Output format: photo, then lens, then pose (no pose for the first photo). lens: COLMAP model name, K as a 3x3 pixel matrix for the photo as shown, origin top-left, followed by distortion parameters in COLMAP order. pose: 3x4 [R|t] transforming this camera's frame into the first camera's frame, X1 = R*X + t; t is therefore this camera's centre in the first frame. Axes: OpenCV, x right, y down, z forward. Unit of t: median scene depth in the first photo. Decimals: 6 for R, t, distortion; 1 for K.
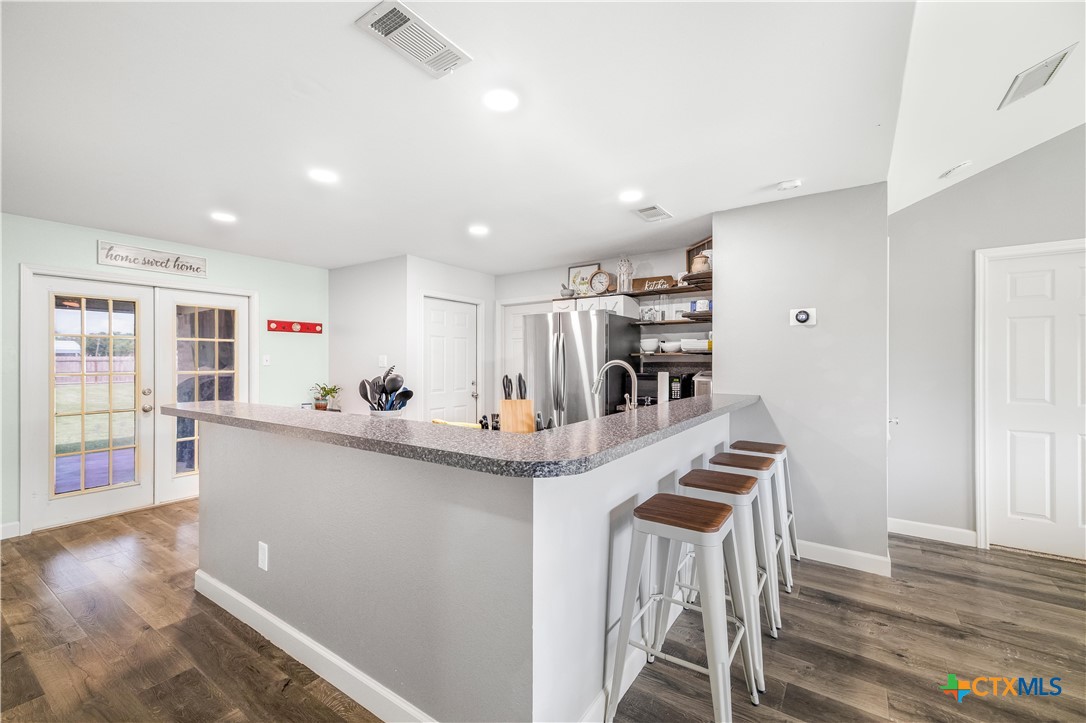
lens RADIAL K [[461.1, 0, 547.6], [0, 461.1, 361.2], [0, 0, 1]] dist [0.015784, 0.000592]
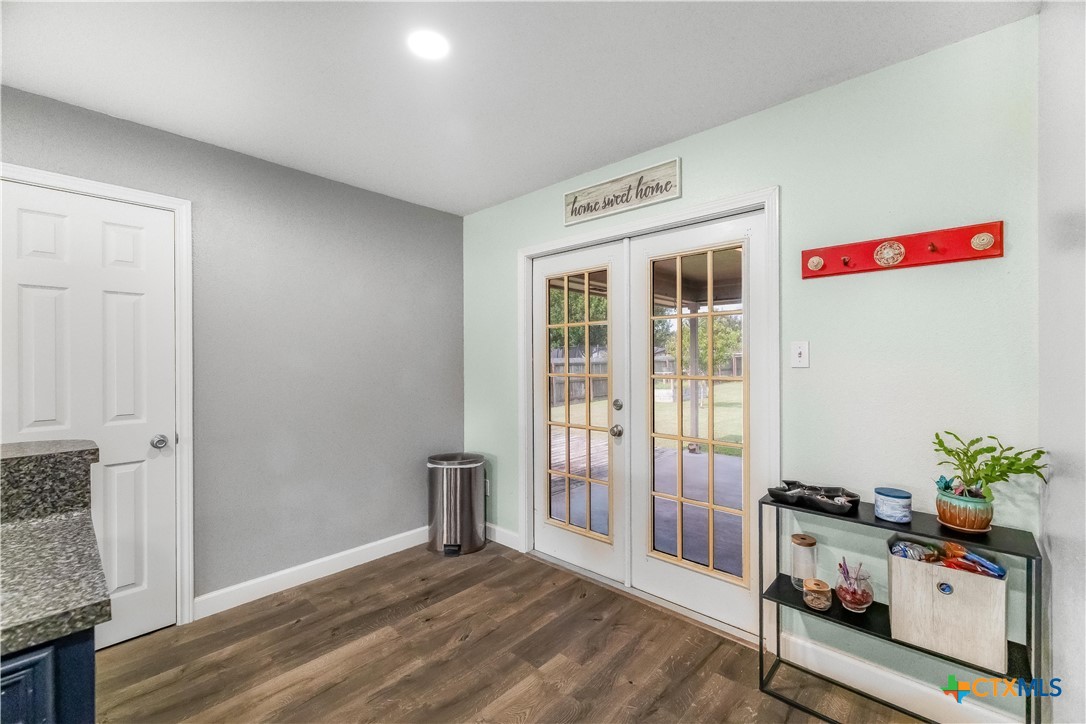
lens RADIAL K [[461.1, 0, 543.4], [0, 461.1, 364.3], [0, 0, 1]] dist [0.015784, 0.000592]
pose [[-0.150164, 0.008506, -0.988624, -0.202300], [0.003040, 0.999962, 0.008142, 0.002824], [0.988656, -0.001782, -0.150185, 0.937692]]
